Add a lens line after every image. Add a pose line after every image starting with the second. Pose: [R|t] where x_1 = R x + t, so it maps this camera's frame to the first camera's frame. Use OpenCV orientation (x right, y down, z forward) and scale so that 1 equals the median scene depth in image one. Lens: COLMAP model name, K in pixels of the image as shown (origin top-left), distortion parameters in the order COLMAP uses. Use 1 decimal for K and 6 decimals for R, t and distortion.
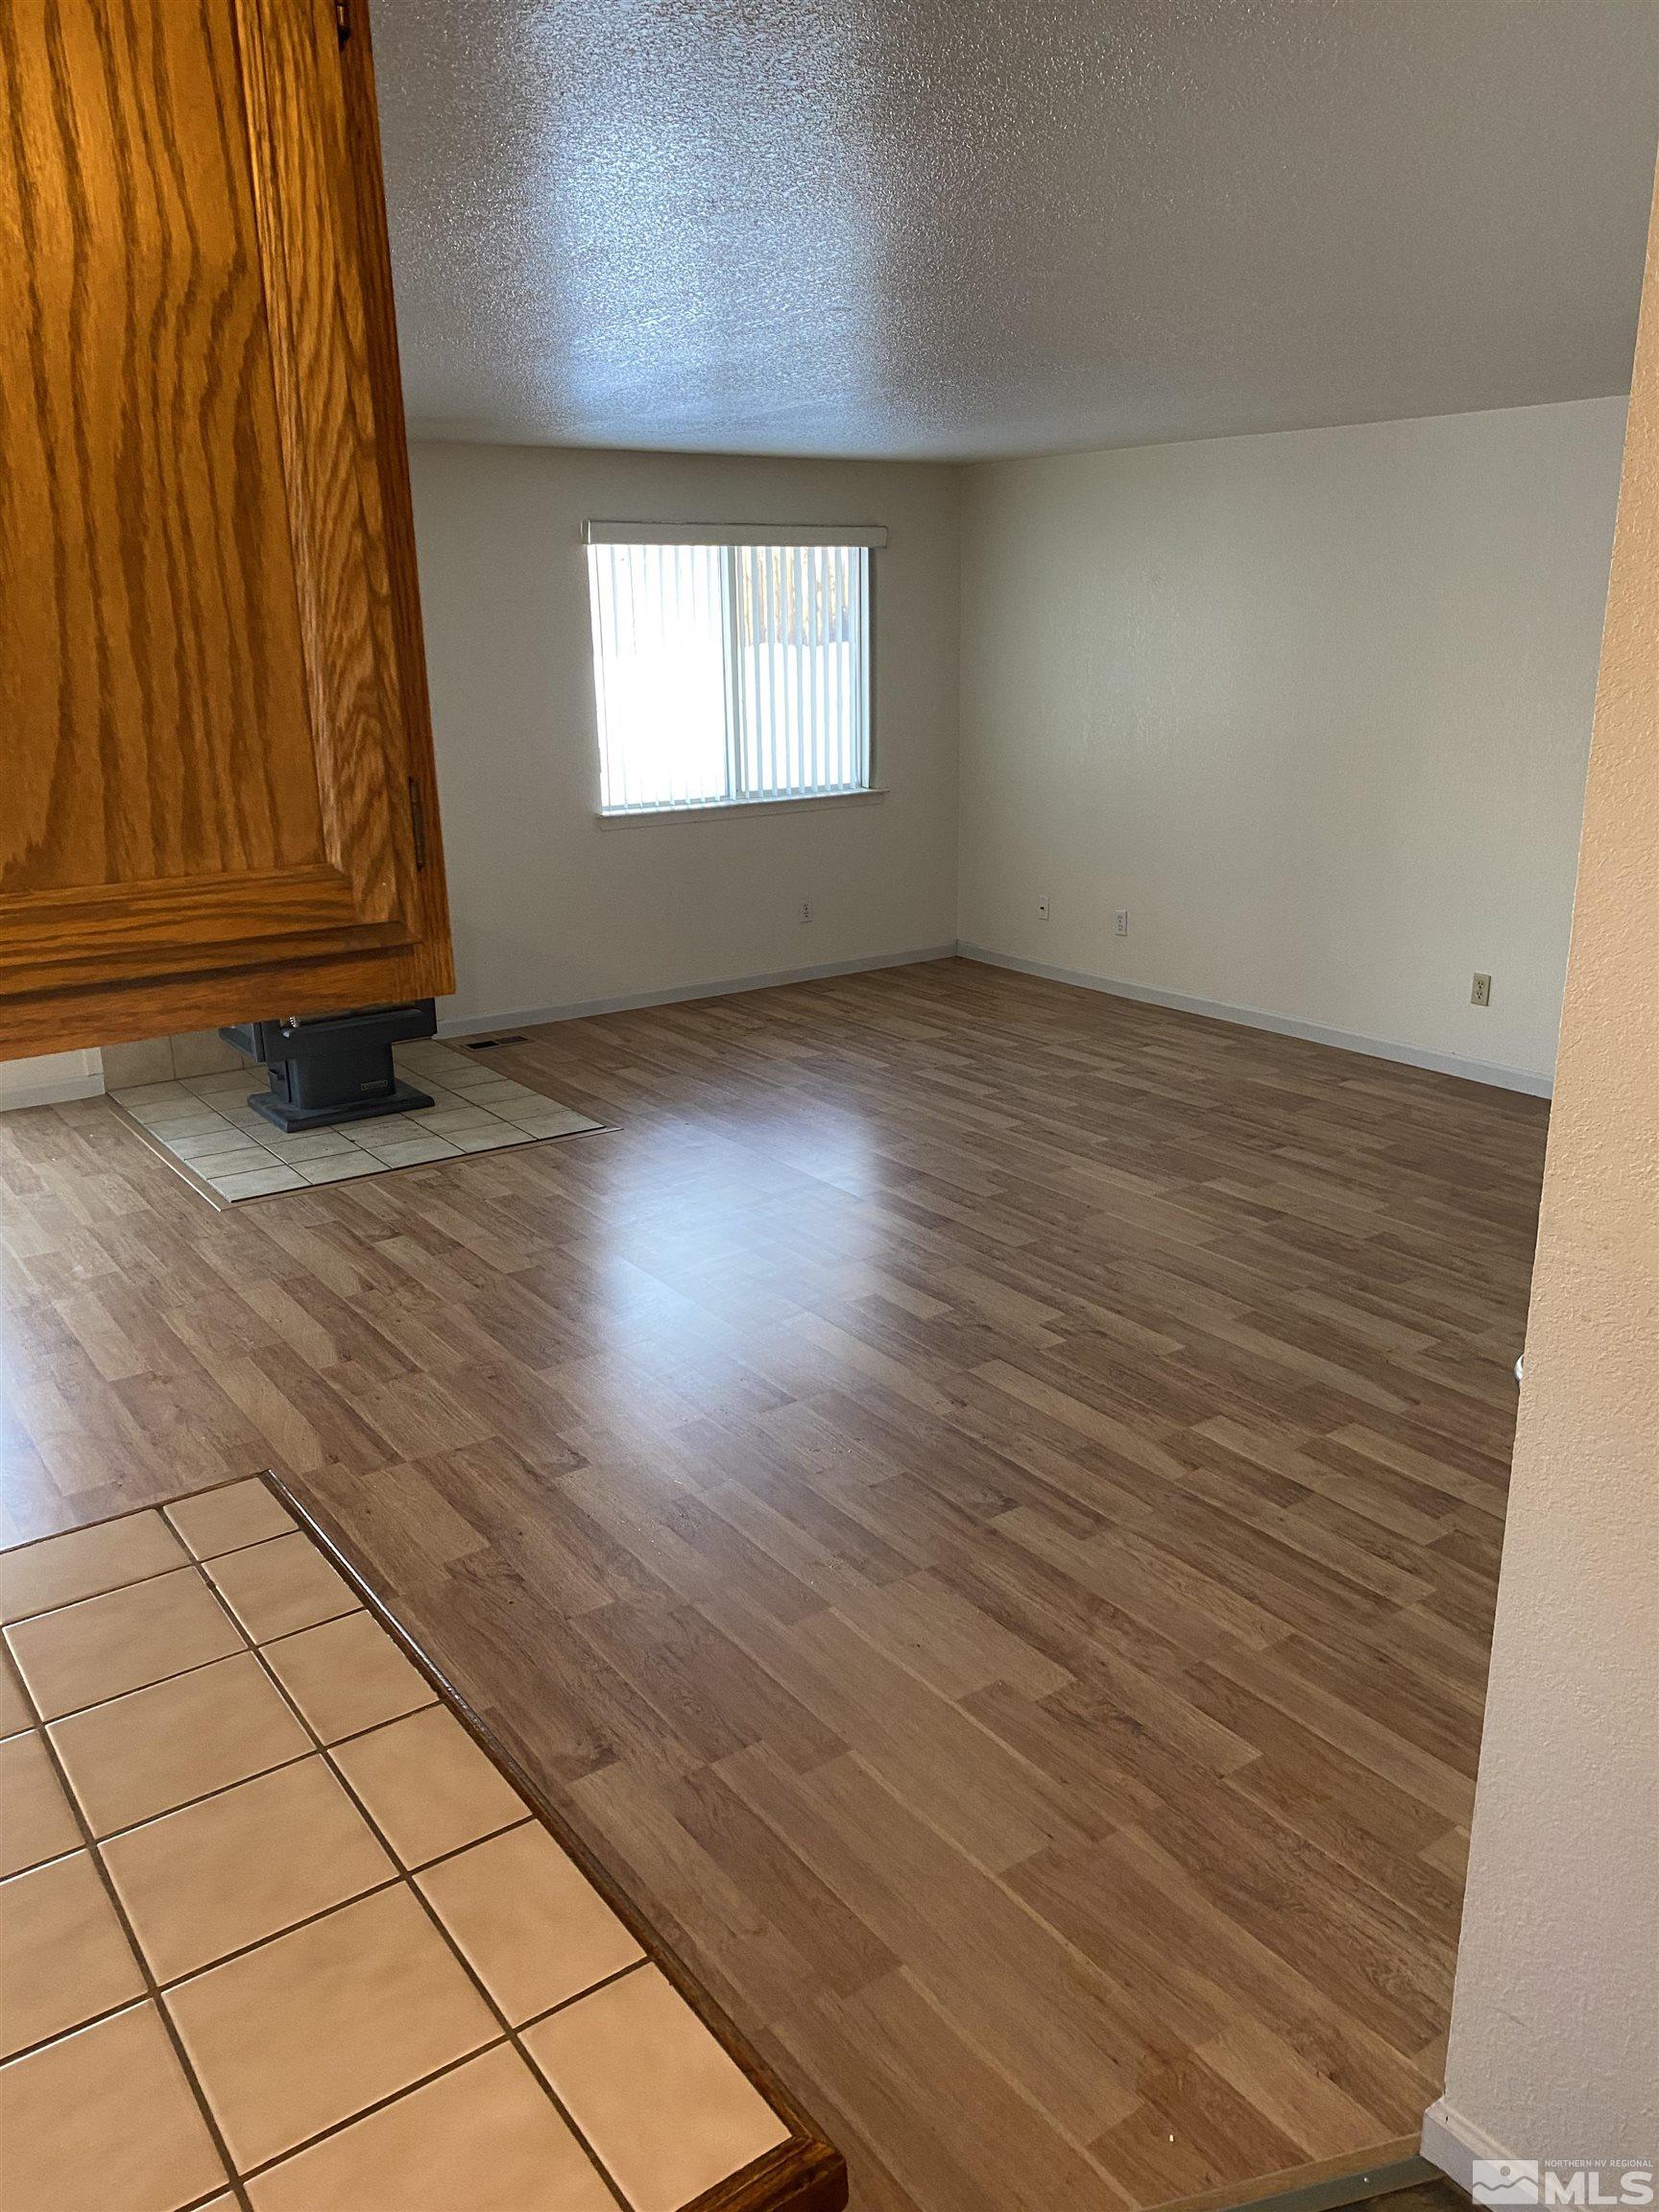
lens RADIAL K [[1665.7, 0, 829.5], [0, 1665.7, 1106.0], [0, 0, 1]] dist [0.064437, -0.066195]
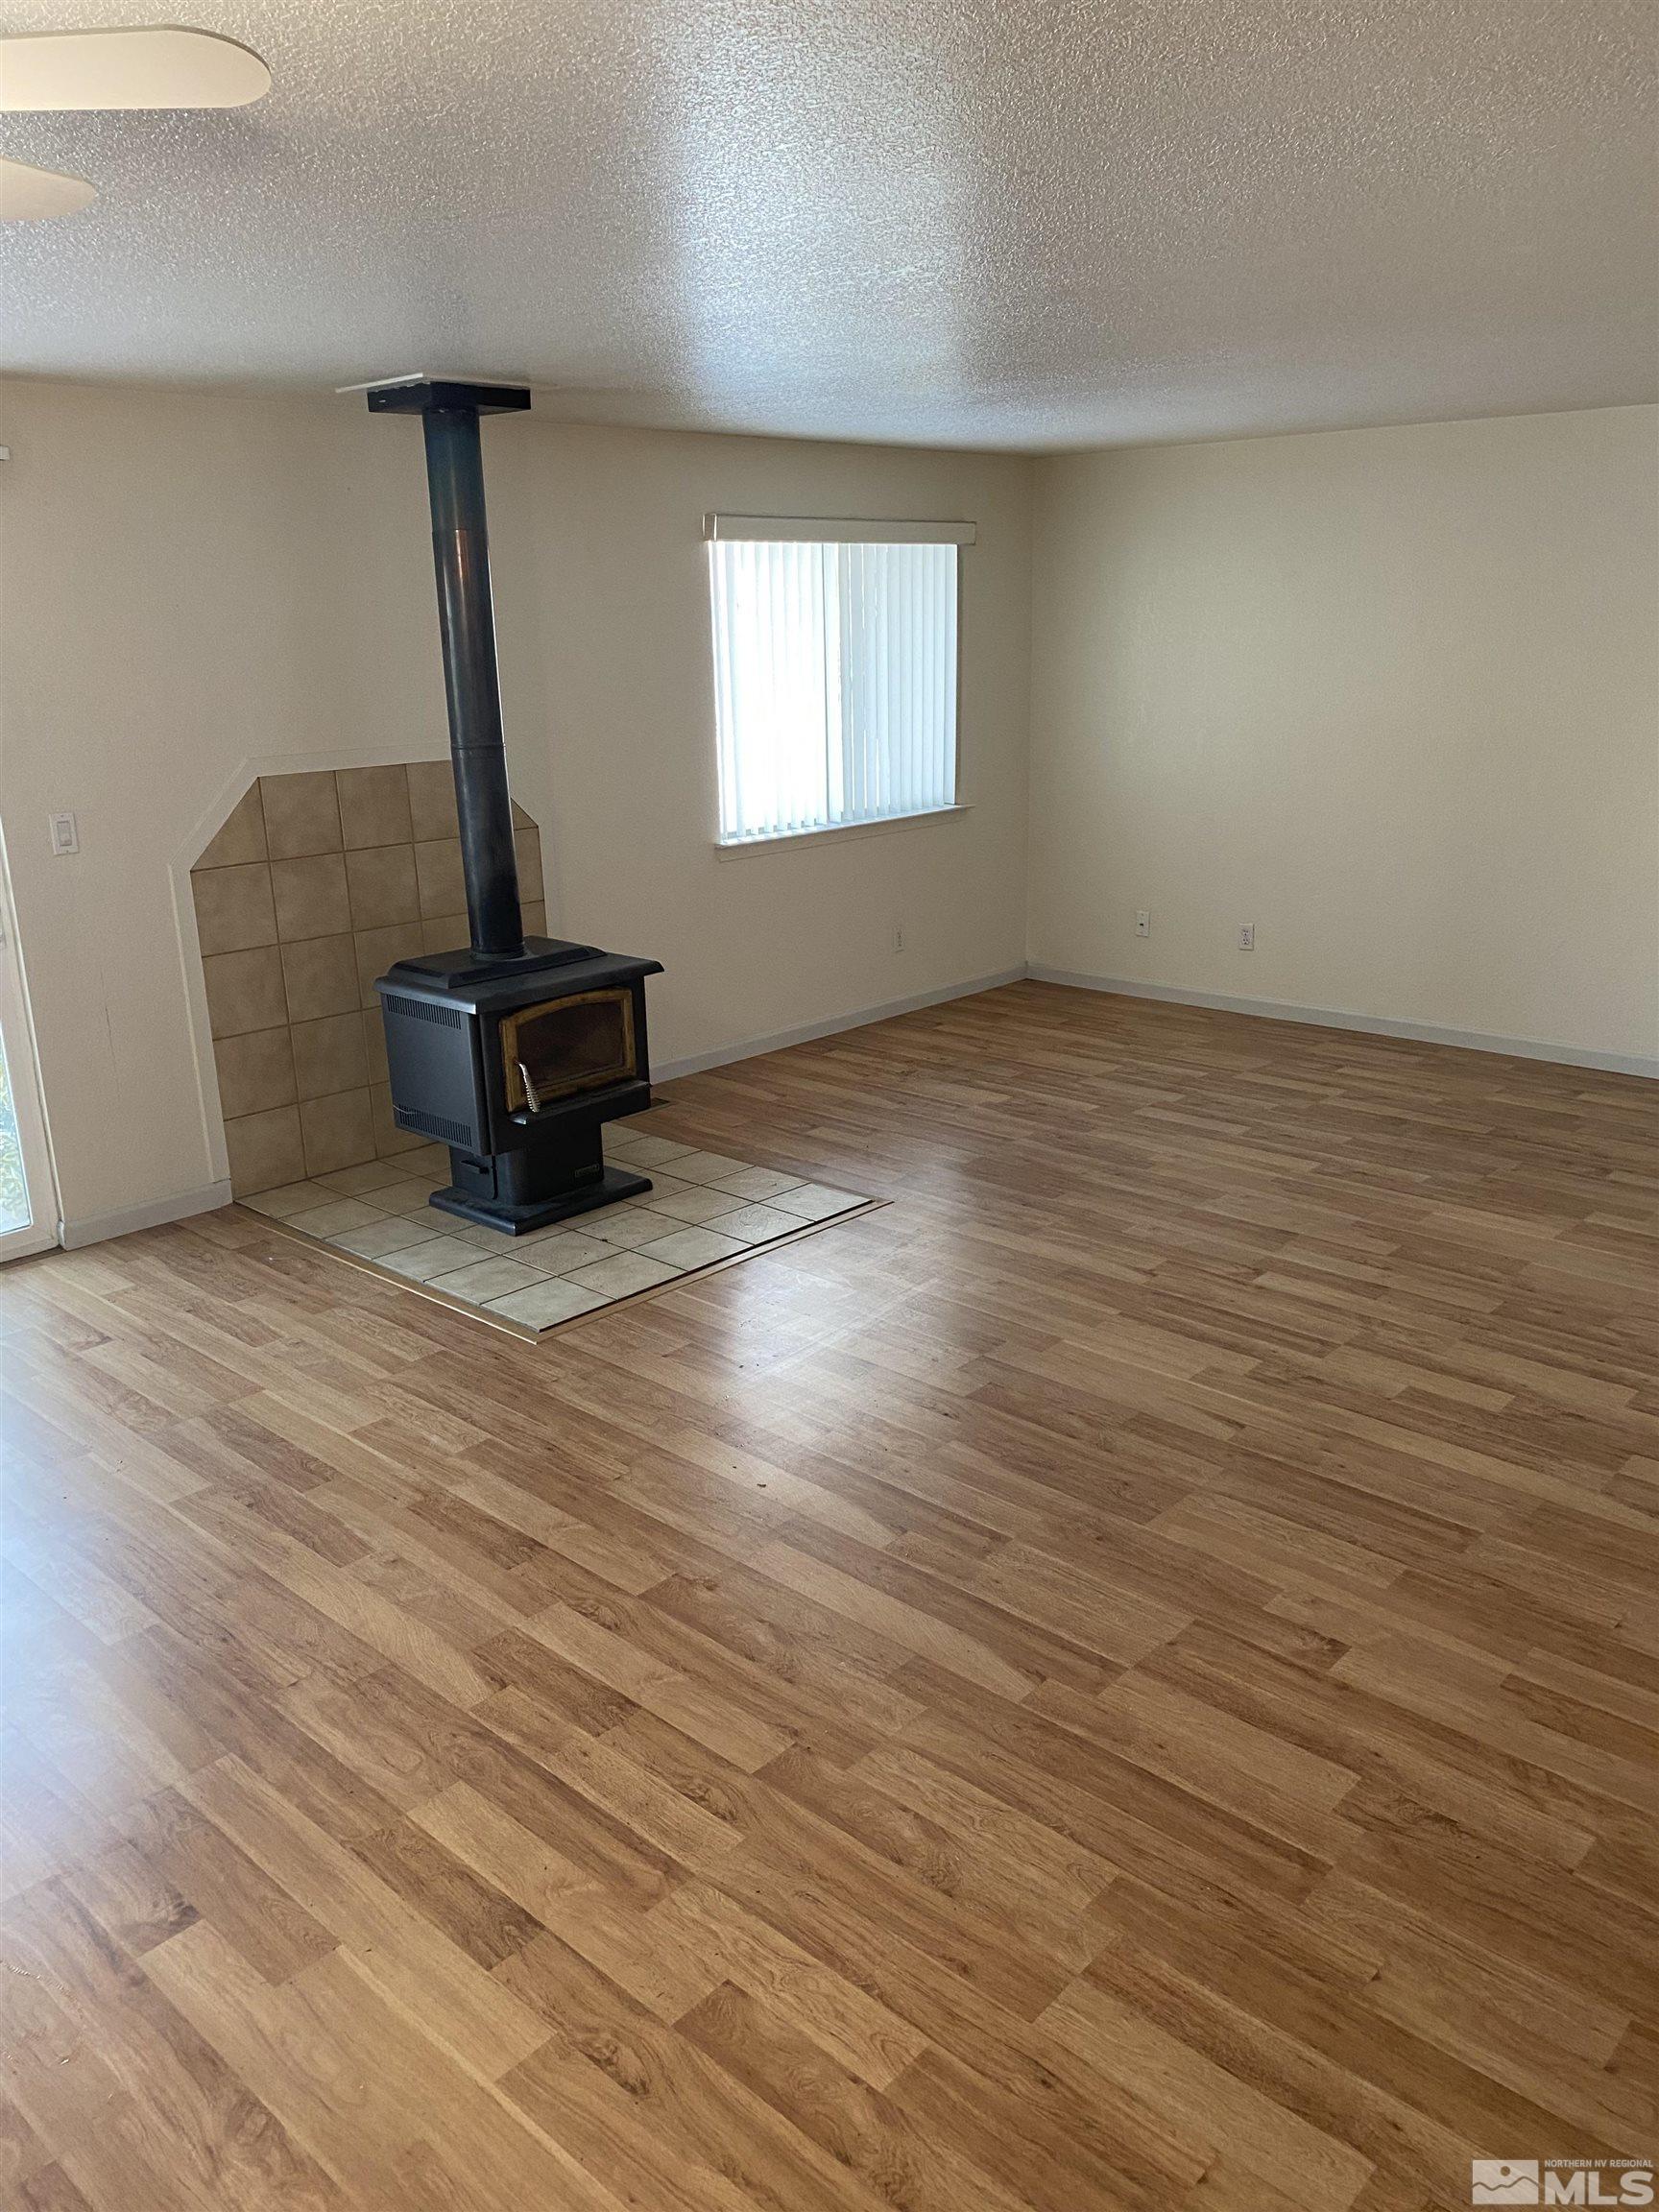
lens RADIAL K [[1665.7, 0, 829.5], [0, 1665.7, 1106.0], [0, 0, 1]] dist [0.064437, -0.066195]
pose [[0.979724, -0.063593, 0.189992, -0.292204], [0.064325, 0.997926, 0.002320, -0.037209], [-0.189746, 0.009948, 0.981783, 0.130508]]
